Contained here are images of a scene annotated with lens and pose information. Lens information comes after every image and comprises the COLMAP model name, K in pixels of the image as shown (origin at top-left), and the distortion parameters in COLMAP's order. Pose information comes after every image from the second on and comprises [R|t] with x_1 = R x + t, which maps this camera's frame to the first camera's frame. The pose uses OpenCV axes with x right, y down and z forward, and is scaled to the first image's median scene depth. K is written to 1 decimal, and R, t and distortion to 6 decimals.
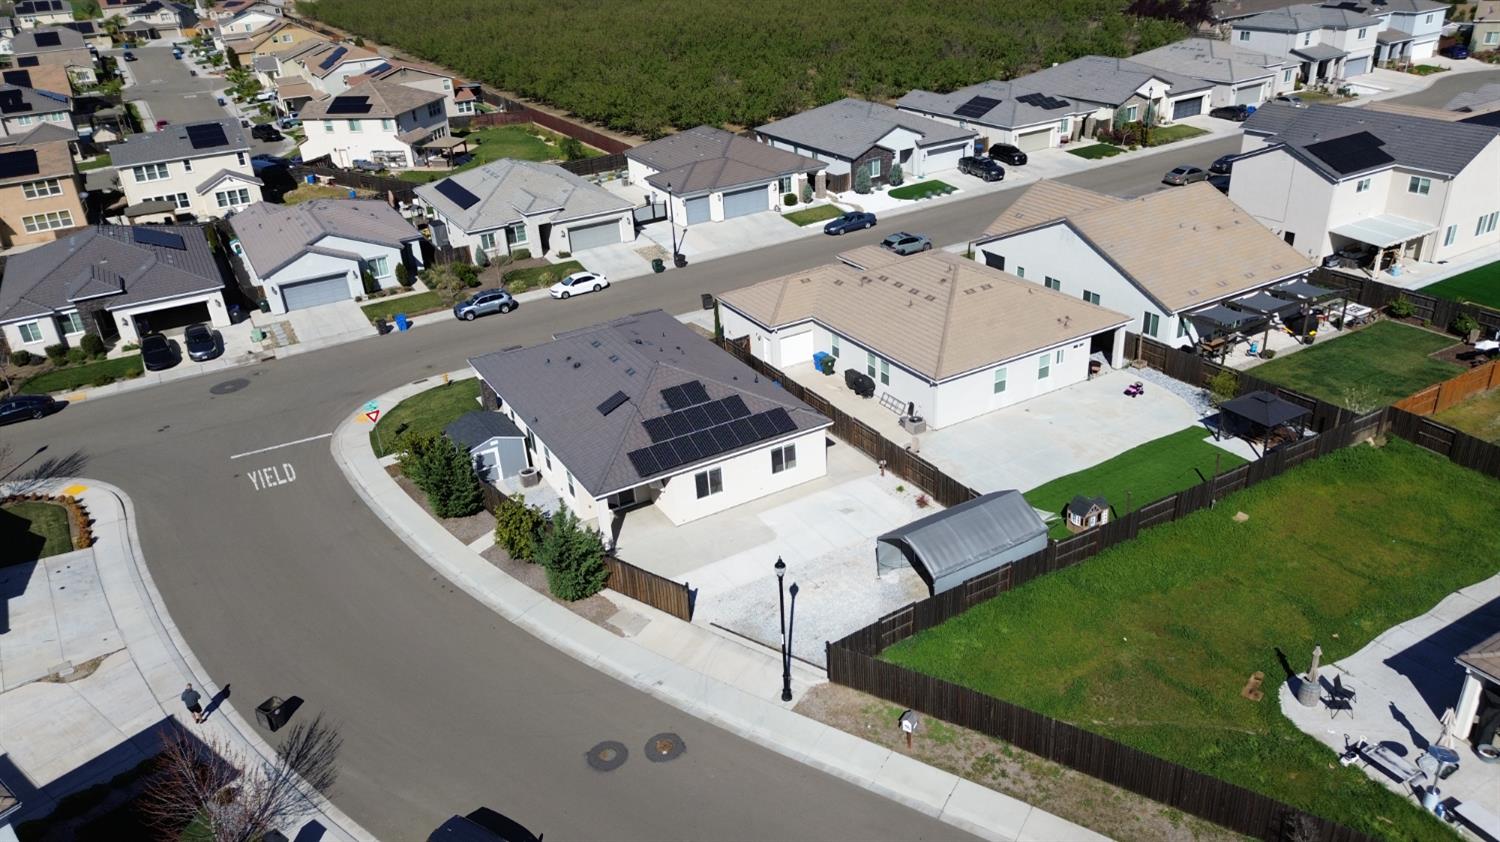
lens RADIAL K [[1062.5, 0, 751.4], [0, 1062.5, 420.1], [0, 0, 1]] dist [0.067701, -0.068728]
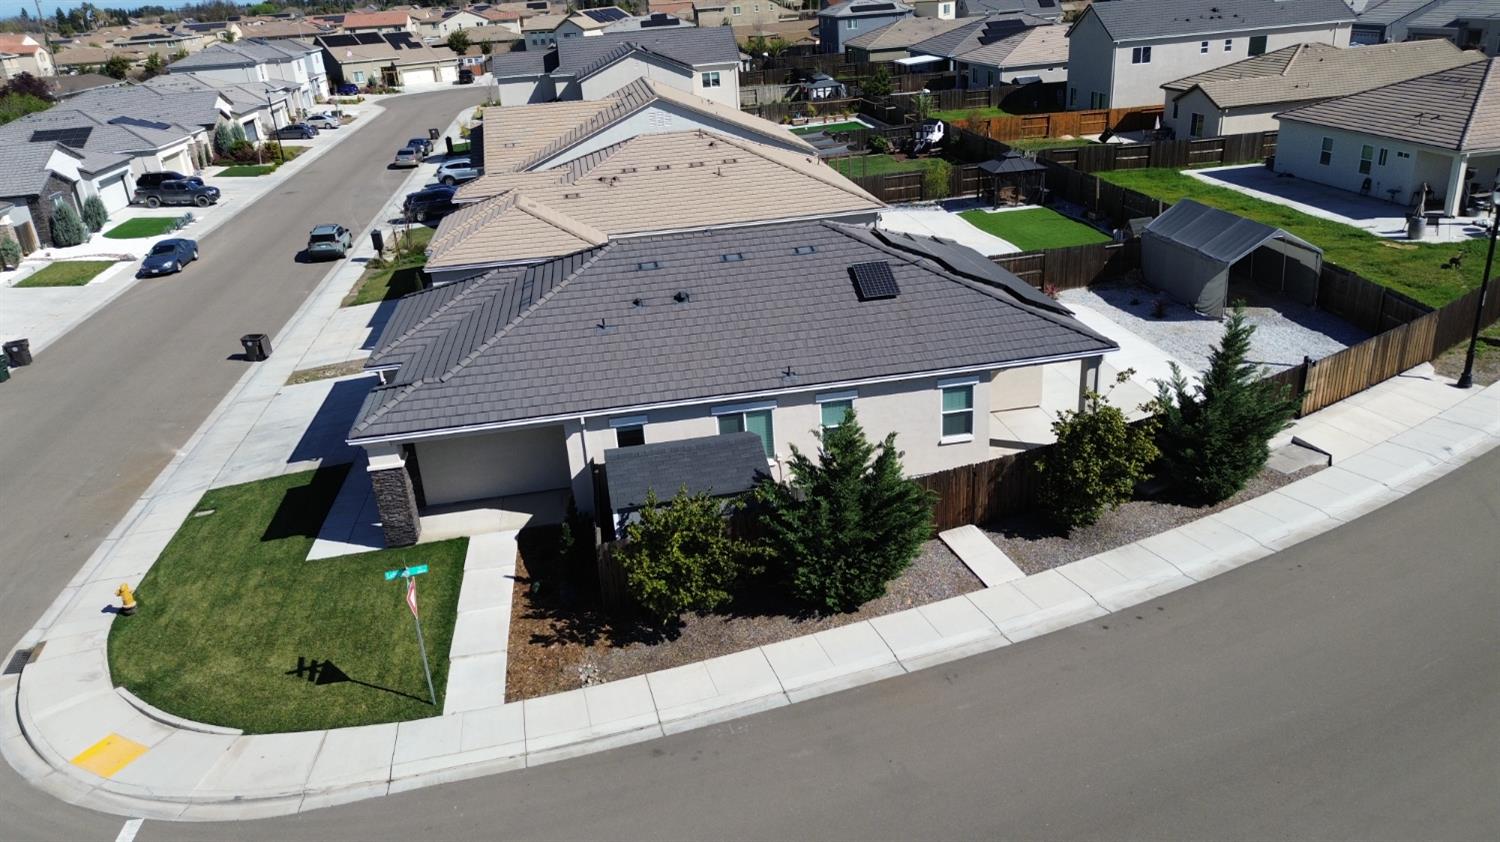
lens RADIAL K [[1062.5, 0, 751.4], [0, 1062.5, 420.1], [0, 0, 1]] dist [0.067701, -0.068728]
pose [[0.353401, -0.325572, 0.876990, -0.593403], [0.455143, 0.878882, 0.142866, -0.054069], [-0.817284, 0.348666, 0.458779, 0.718757]]
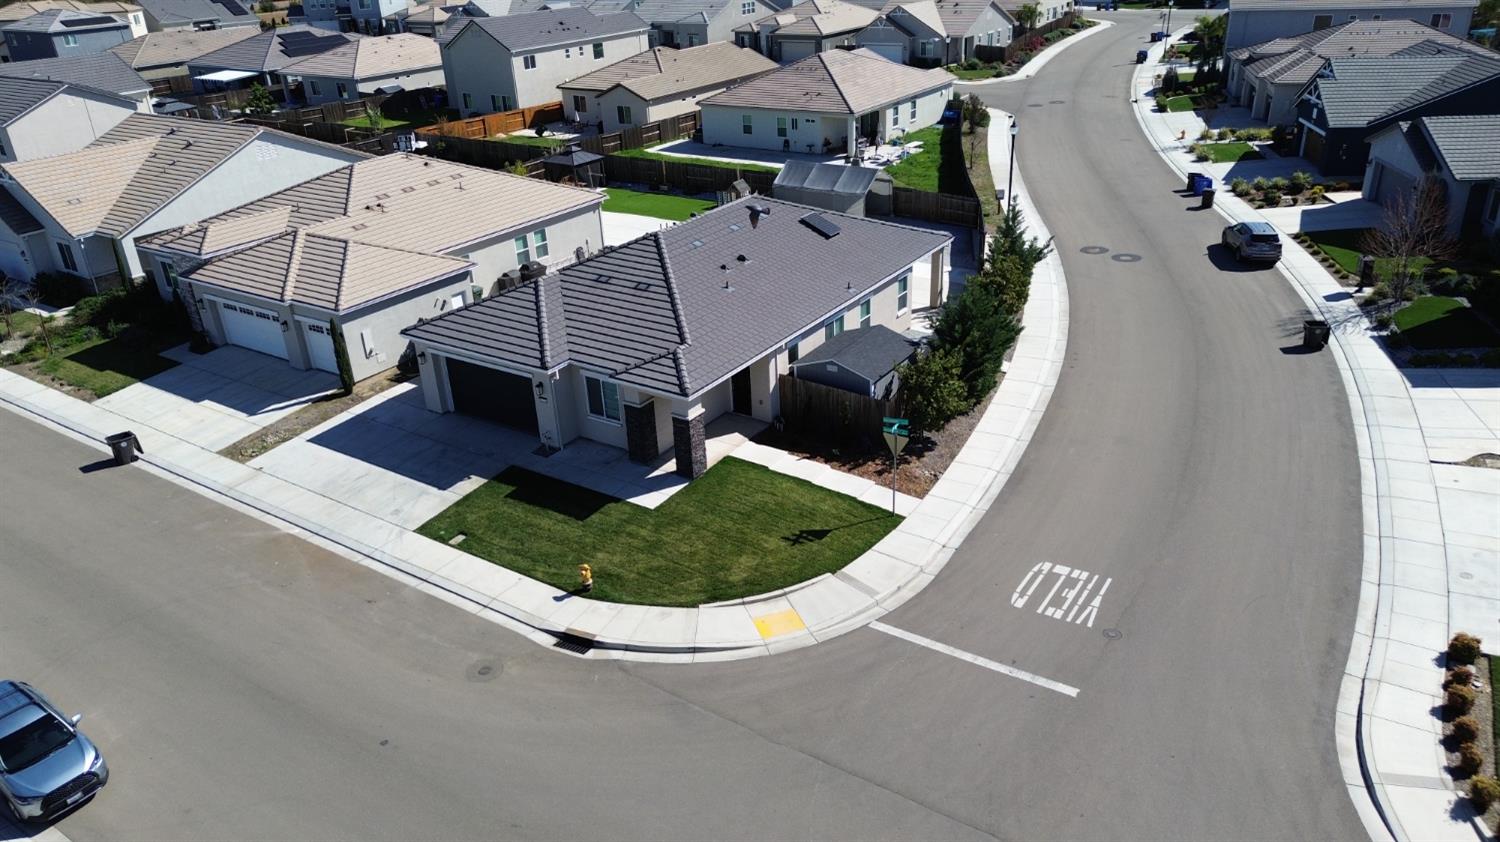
lens RADIAL K [[1061.3, 0, 753.7], [0, 1061.3, 419.0], [0, 0, 1]] dist [0.077683, -0.081752]
pose [[-0.439503, -0.312089, 0.842281, -0.758089], [0.461495, 0.726020, 0.509820, -0.314389], [-0.770622, 0.612776, -0.175061, 1.124307]]
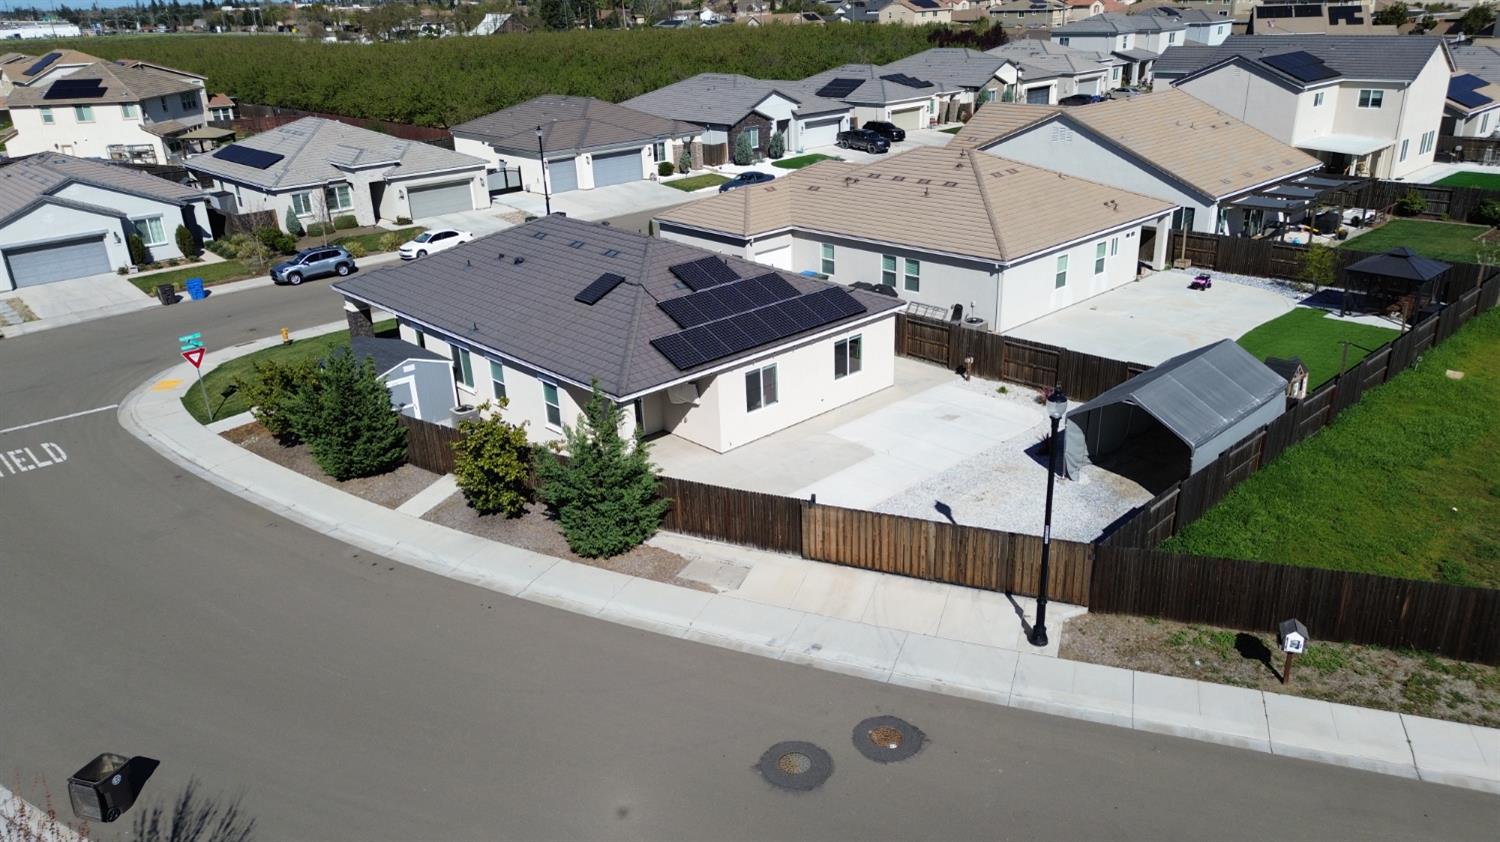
lens RADIAL K [[1062.5, 0, 751.4], [0, 1062.5, 420.1], [0, 0, 1]] dist [0.067701, -0.068728]
pose [[0.972495, -0.065136, 0.223629, -0.170108], [0.084829, 0.993211, -0.079604, 0.113590], [-0.216925, 0.096384, 0.971418, 0.287674]]
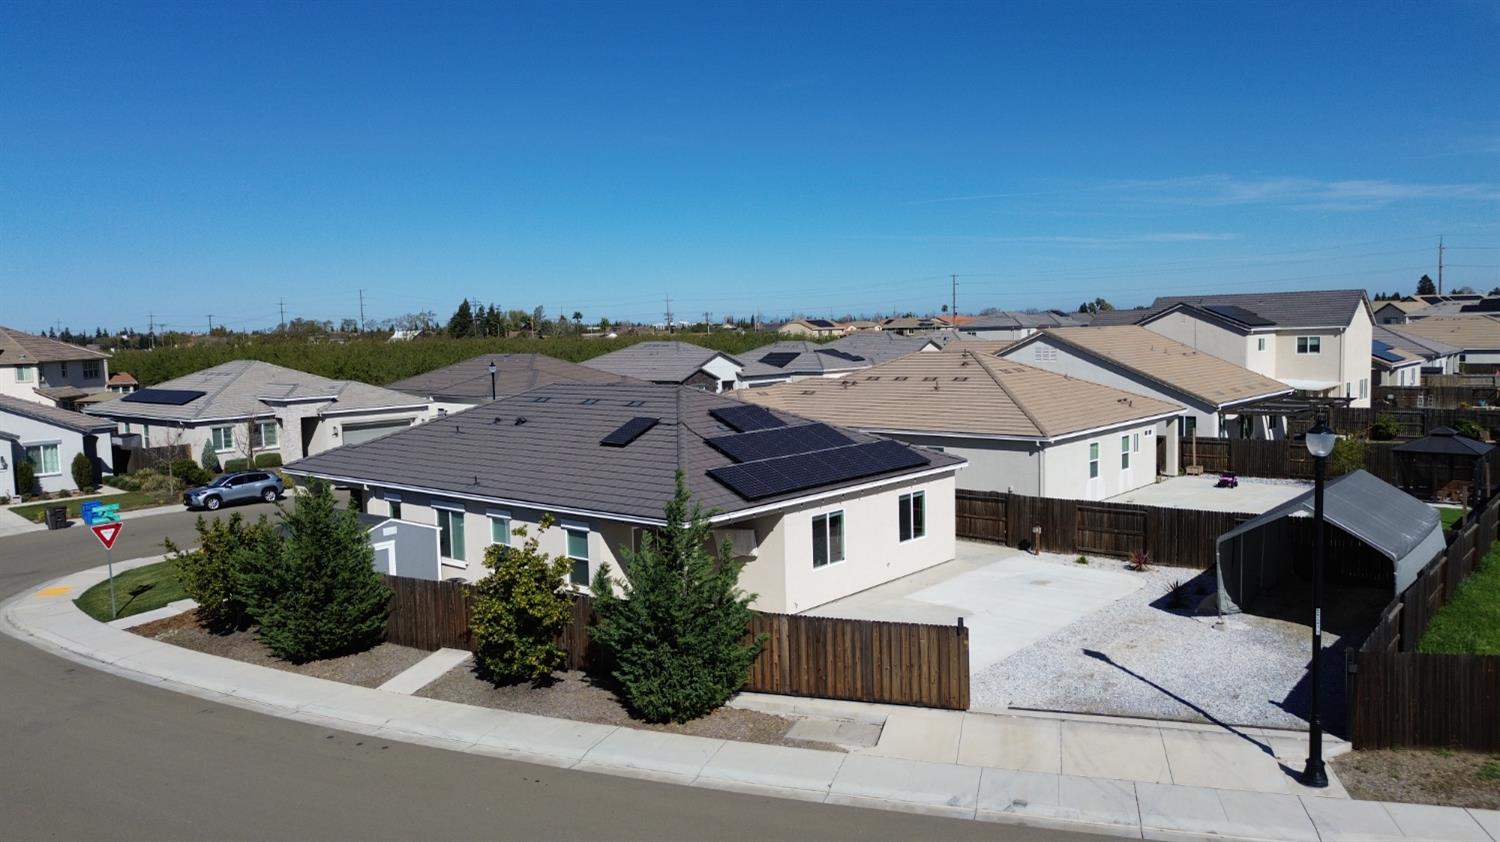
lens RADIAL K [[1062.5, 0, 751.4], [0, 1062.5, 420.1], [0, 0, 1]] dist [0.067701, -0.068728]
pose [[0.943262, 0.005326, 0.332006, -0.228442], [0.120927, 0.925696, -0.358418, 0.169391], [-0.309245, 0.378230, 0.872530, 0.414469]]
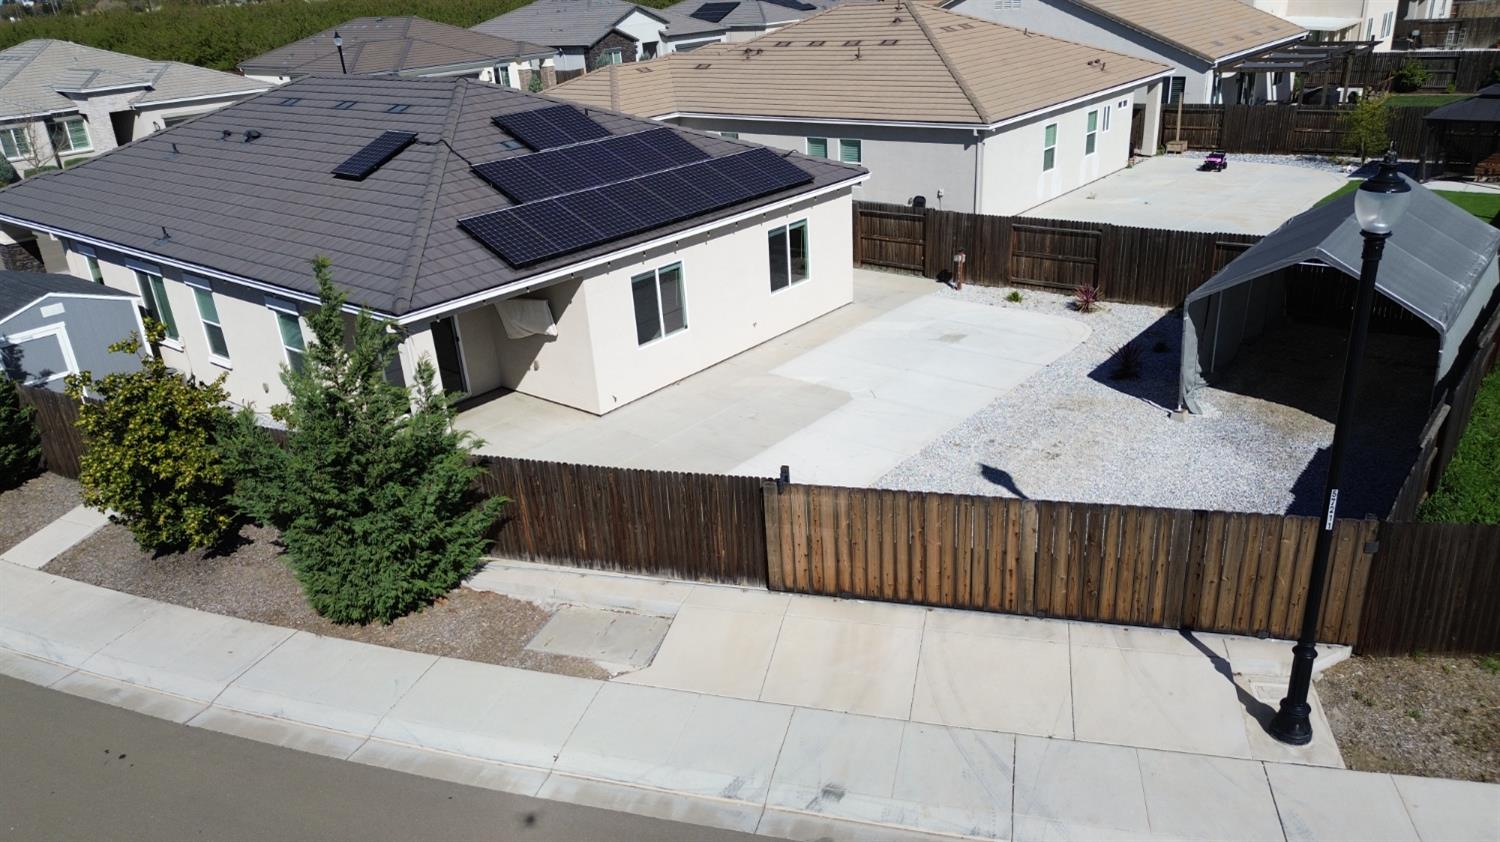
lens RADIAL K [[1059.5, 0, 752.3], [0, 1059.5, 424.4], [0, 0, 1]] dist [0.063686, -0.061233]
pose [[0.935267, -0.137001, 0.326353, -0.125778], [0.162042, 0.985481, -0.050684, 0.112789], [-0.314670, 0.100286, 0.943888, 0.509208]]
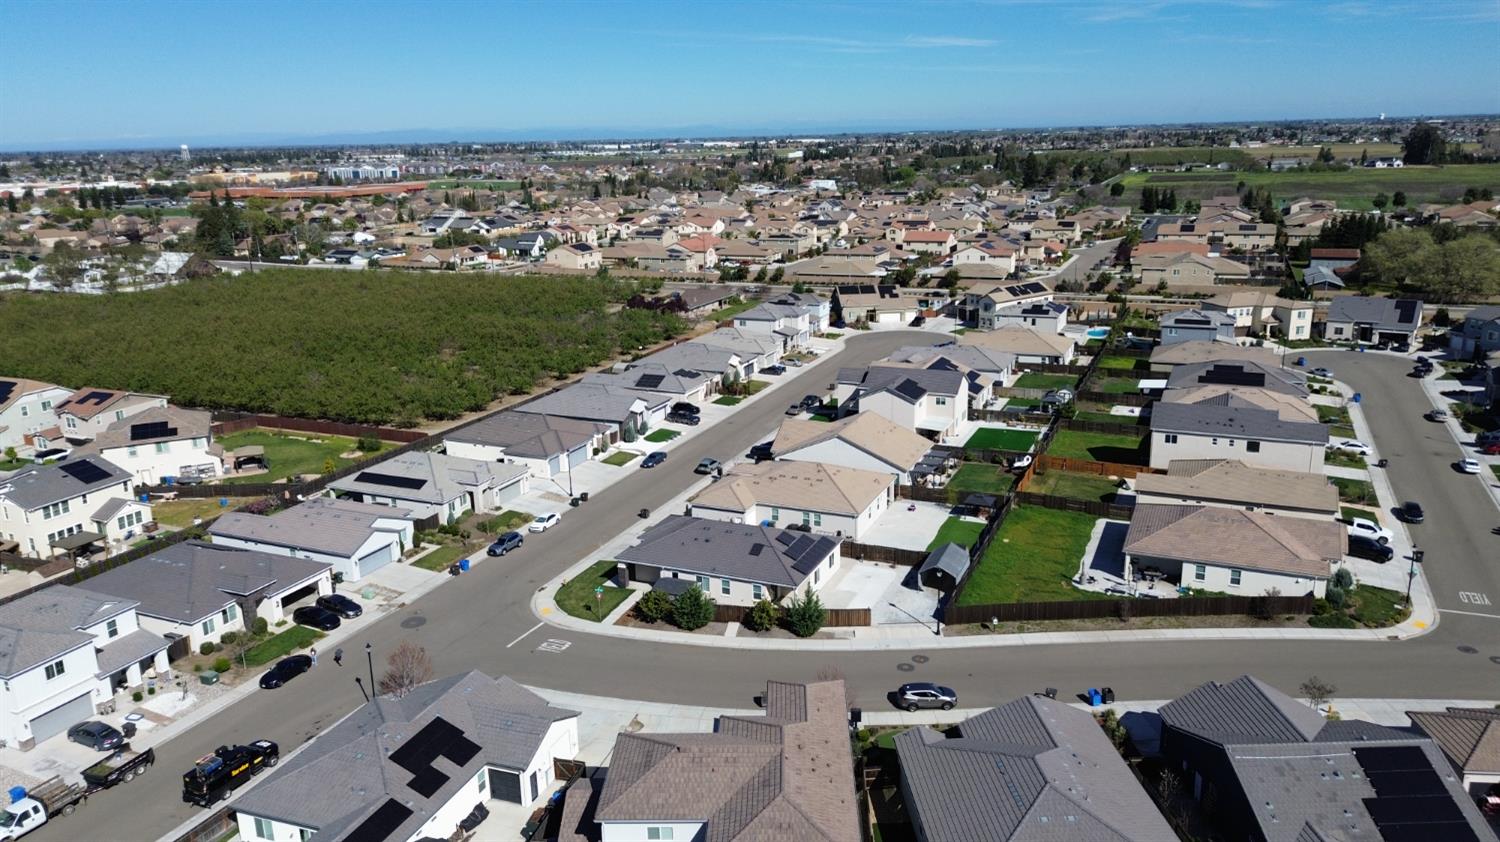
lens RADIAL K [[1053.3, 0, 754.1], [0, 1053.3, 415.8], [0, 0, 1]] dist [0.117631, -0.137406]
pose [[0.802306, -0.113408, 0.586041, -1.085990], [0.243813, 0.958414, -0.148318, 0.030413], [-0.544849, 0.261880, 0.796591, -0.525082]]
